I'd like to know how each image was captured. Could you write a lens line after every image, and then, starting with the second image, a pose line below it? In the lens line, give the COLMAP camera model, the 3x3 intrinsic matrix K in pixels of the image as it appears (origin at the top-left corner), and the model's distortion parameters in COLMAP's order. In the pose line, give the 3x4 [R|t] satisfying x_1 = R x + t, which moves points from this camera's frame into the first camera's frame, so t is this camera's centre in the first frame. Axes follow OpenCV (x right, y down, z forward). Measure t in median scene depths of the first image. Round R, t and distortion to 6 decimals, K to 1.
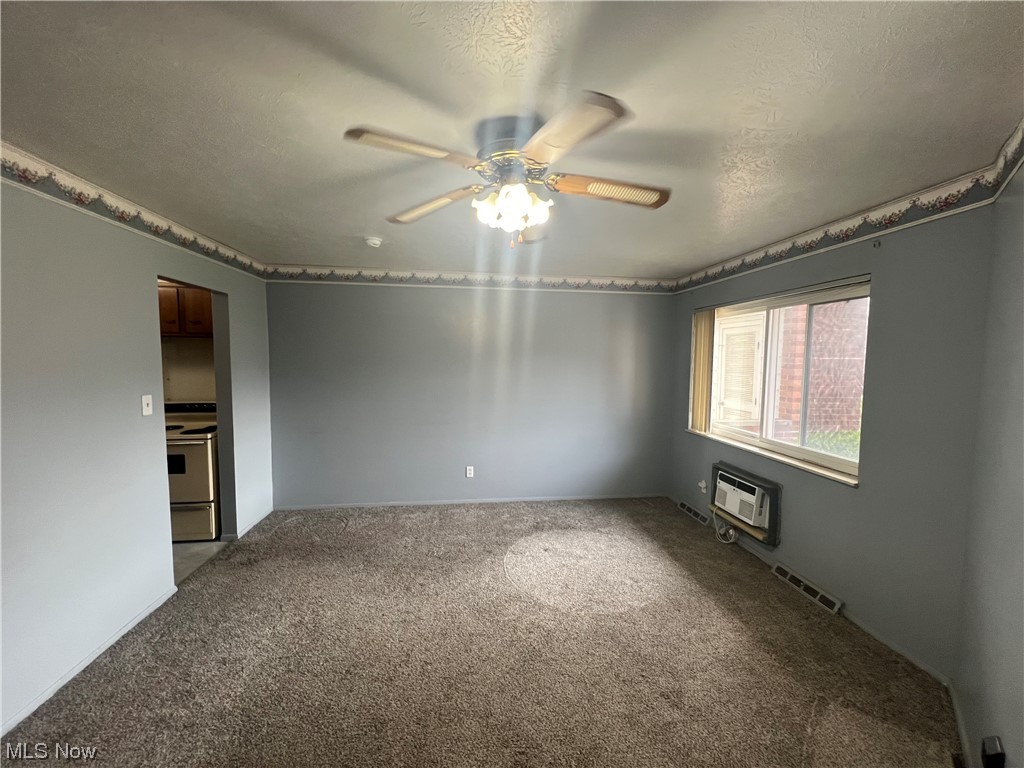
lens RADIAL K [[410.4, 0, 513.9], [0, 410.4, 386.2], [0, 0, 1]] dist [0.001452, 0.000110]
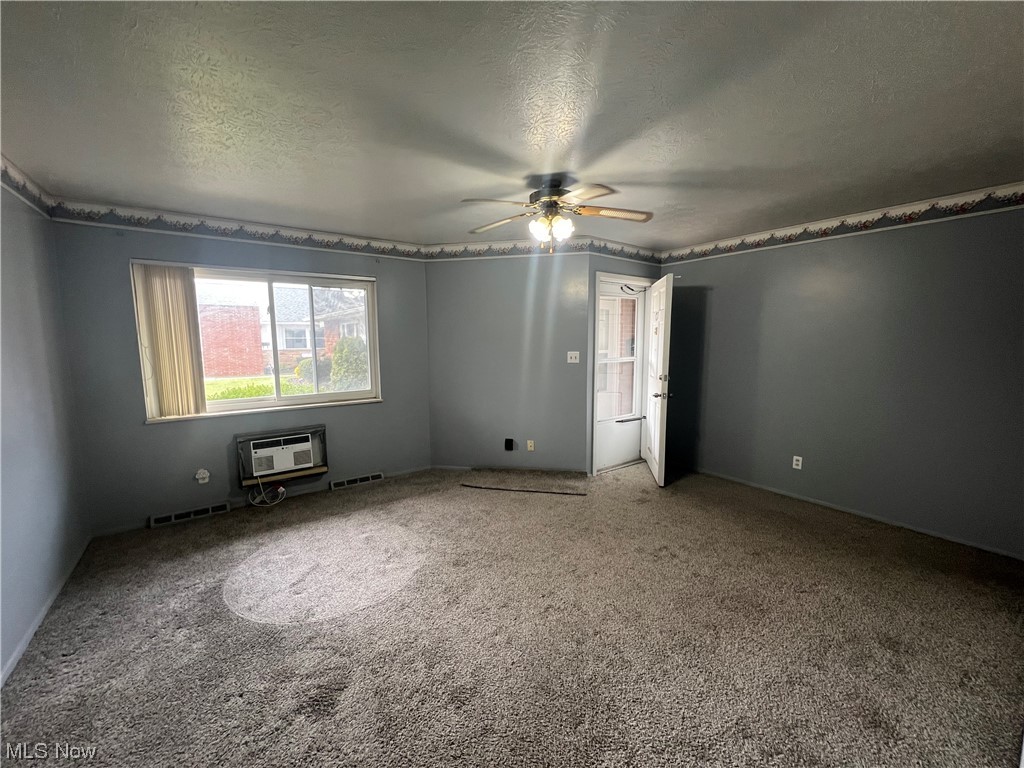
lens RADIAL K [[410.4, 0, 513.9], [0, 410.4, 386.2], [0, 0, 1]] dist [0.001452, 0.000110]
pose [[-0.479382, -0.110410, 0.870633, -0.689972], [0.062899, 0.985181, 0.159569, -0.044132], [-0.875350, 0.131256, -0.465333, 0.966197]]
